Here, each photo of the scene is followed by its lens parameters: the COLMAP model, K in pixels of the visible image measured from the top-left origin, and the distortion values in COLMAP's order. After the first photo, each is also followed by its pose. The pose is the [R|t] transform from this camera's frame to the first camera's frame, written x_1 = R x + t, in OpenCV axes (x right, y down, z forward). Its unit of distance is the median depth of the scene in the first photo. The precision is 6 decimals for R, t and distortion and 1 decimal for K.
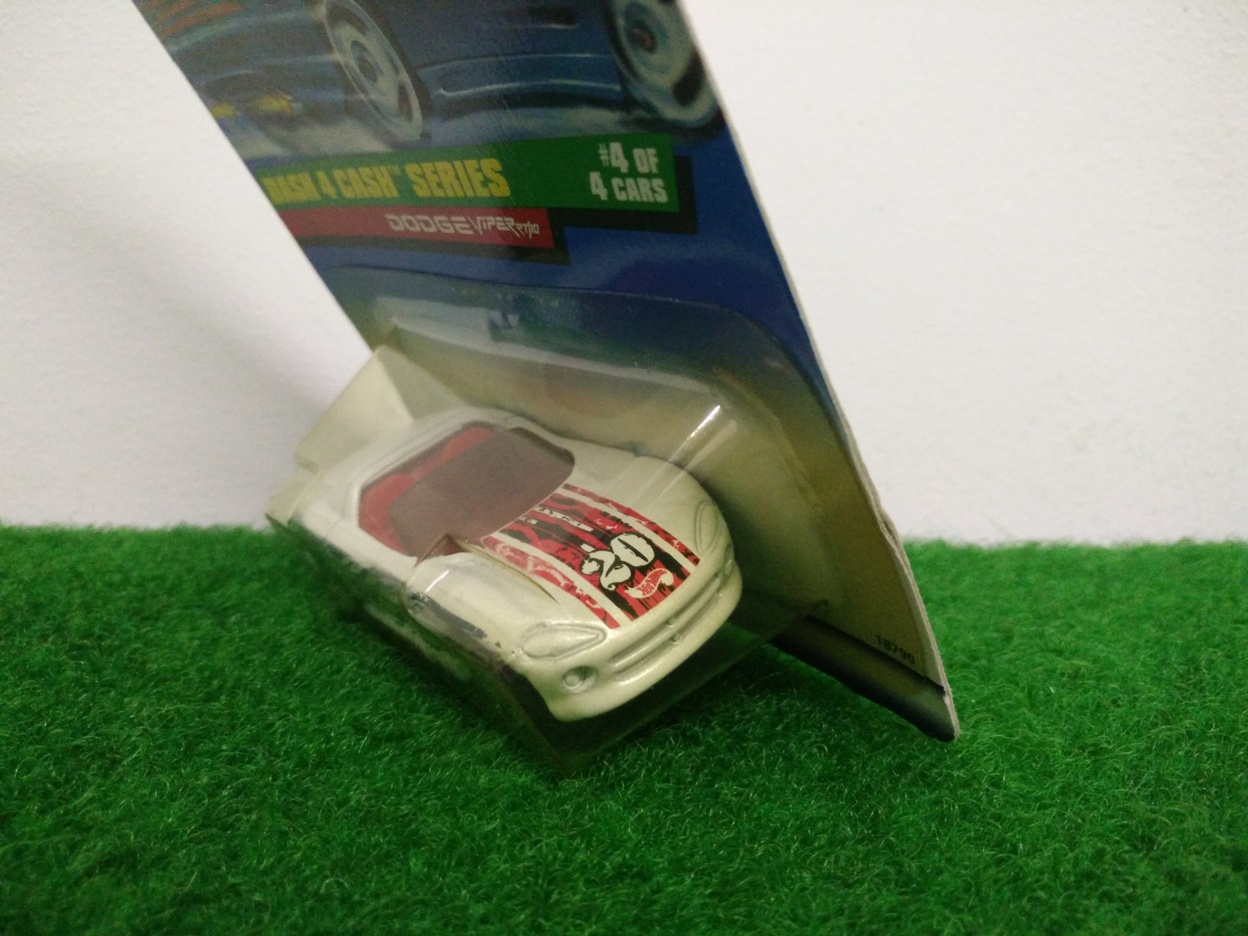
lens RADIAL K [[1070.8, 0, 624.0], [0, 1070.8, 468.0], [0, 0, 1]] dist [-0.064501, 0.085223]
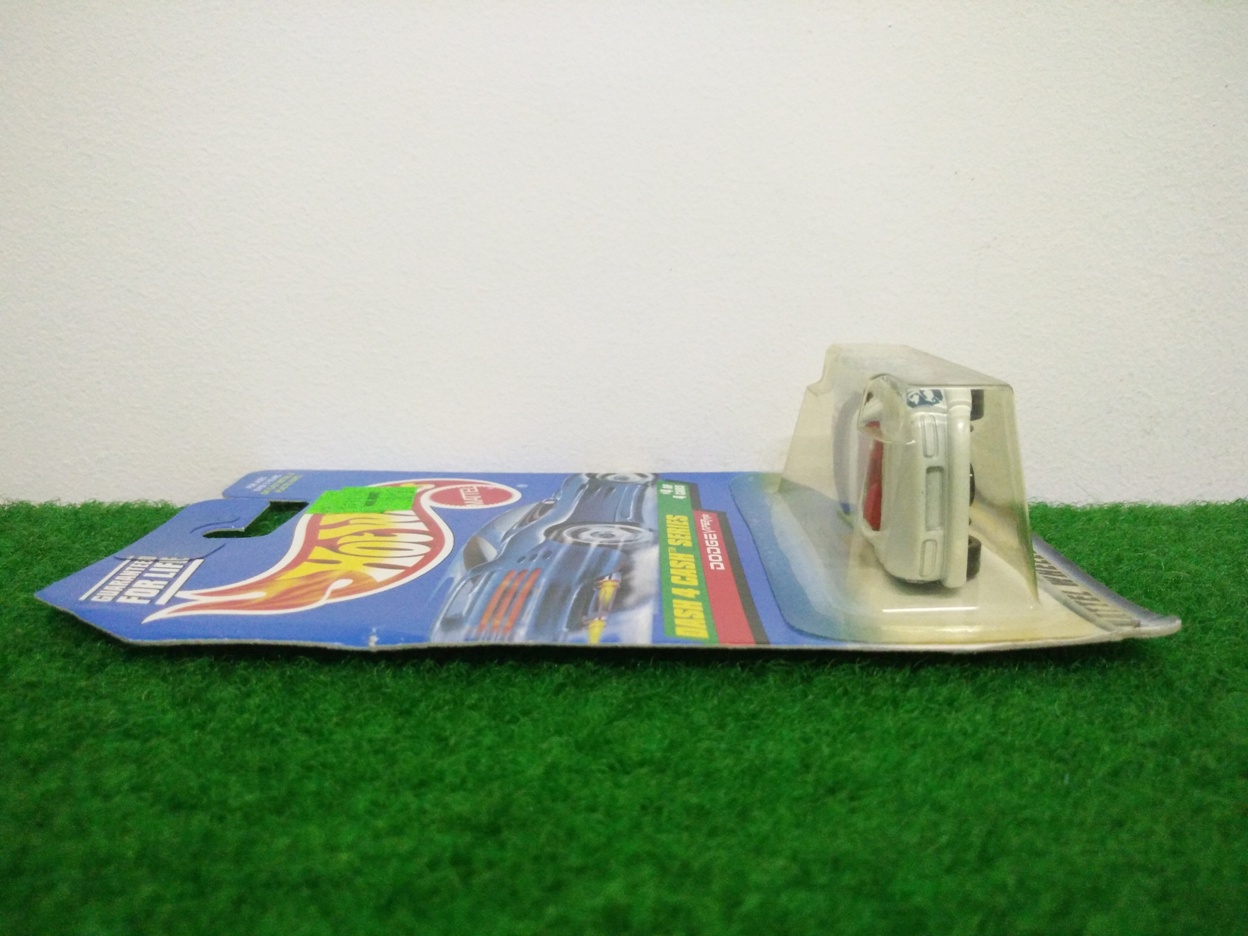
lens RADIAL K [[1053.8, 0, 624.0], [0, 1053.8, 468.0], [0, 0, 1]] dist [-0.001343, -0.002737]
pose [[0.999882, -0.015178, -0.002528, -0.382937], [0.015091, 0.999382, -0.031734, 0.111313], [0.003009, 0.031692, 0.999493, -0.500424]]
